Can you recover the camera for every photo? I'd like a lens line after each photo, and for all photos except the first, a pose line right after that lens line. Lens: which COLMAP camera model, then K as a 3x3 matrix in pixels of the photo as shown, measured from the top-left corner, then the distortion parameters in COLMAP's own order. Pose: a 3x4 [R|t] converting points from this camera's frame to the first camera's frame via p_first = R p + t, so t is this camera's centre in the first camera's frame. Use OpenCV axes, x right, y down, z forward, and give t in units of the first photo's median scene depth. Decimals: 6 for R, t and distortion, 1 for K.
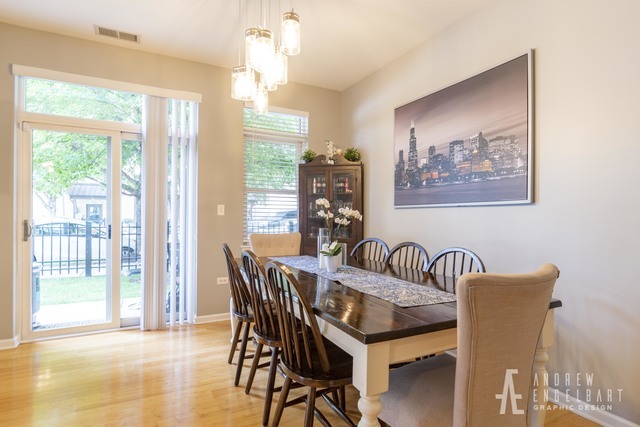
lens RADIAL K [[349.2, 0, 320.0], [0, 349.2, 211.9], [0, 0, 1]] dist [-0.004379, -0.000036]
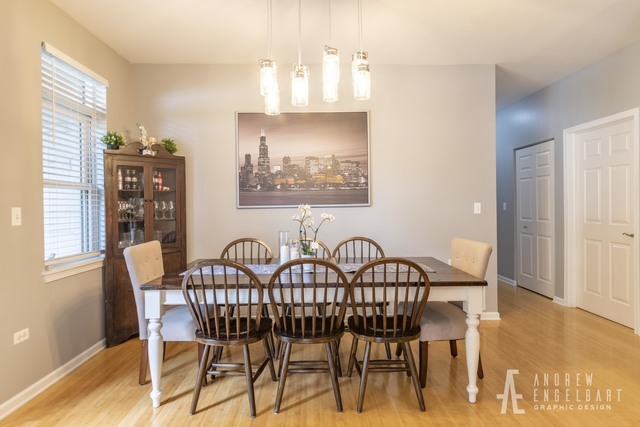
lens RADIAL K [[349.2, 0, 318.5], [0, 349.2, 214.0], [0, 0, 1]] dist [-0.004379, -0.000036]
pose [[0.444358, -0.038038, 0.895041, -0.695363], [0.003224, 0.999160, 0.040862, -0.038709], [-0.895843, -0.015272, 0.444107, 0.351954]]
